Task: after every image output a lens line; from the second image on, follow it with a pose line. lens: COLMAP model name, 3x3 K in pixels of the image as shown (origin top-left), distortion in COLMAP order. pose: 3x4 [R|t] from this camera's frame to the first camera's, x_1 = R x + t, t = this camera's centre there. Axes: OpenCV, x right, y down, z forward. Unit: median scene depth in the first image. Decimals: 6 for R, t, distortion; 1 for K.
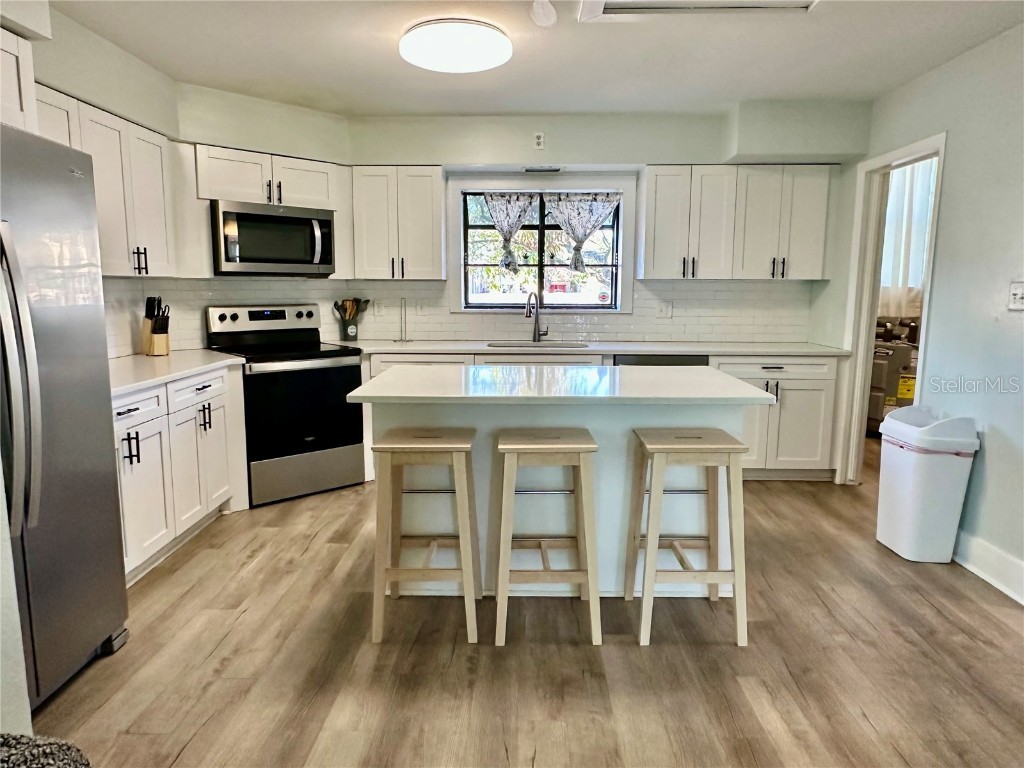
lens RADIAL K [[682.1, 0, 512.7], [0, 682.1, 381.5], [0, 0, 1]] dist [-0.007964, 0.010804]
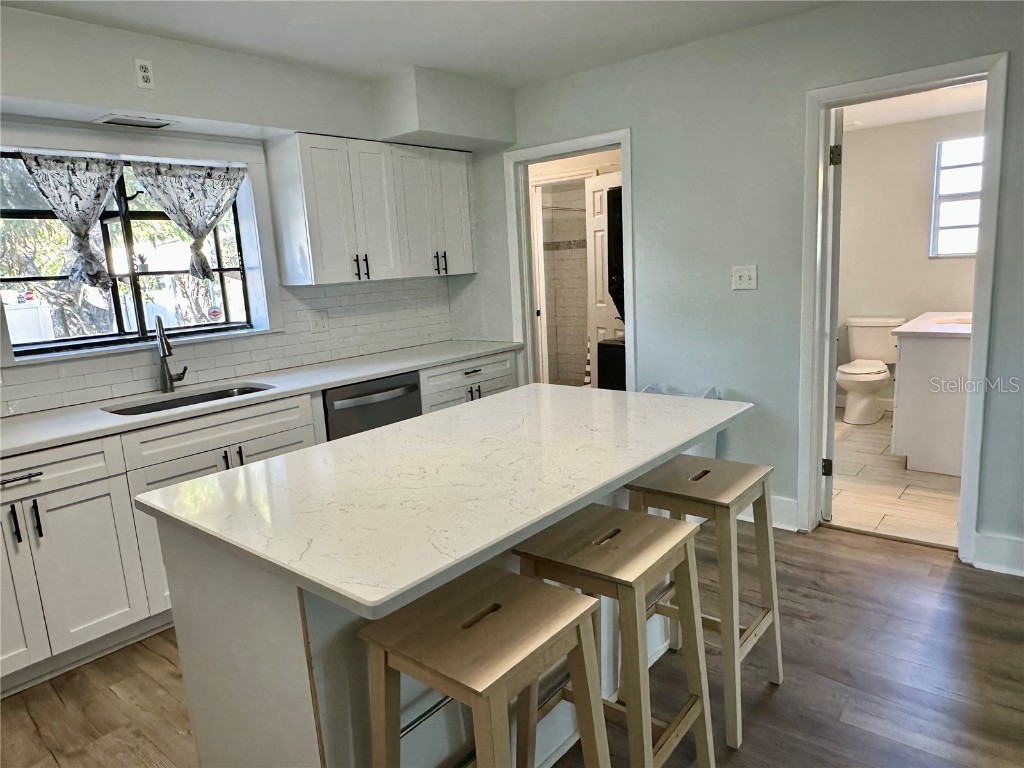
lens RADIAL K [[682.1, 0, 508.0], [0, 682.1, 382.3], [0, 0, 1]] dist [-0.007964, 0.010804]
pose [[0.633717, -0.171872, 0.754230, -0.247802], [0.170695, 0.982041, 0.080364, -0.064376], [-0.754497, 0.077815, 0.651674, 0.335322]]
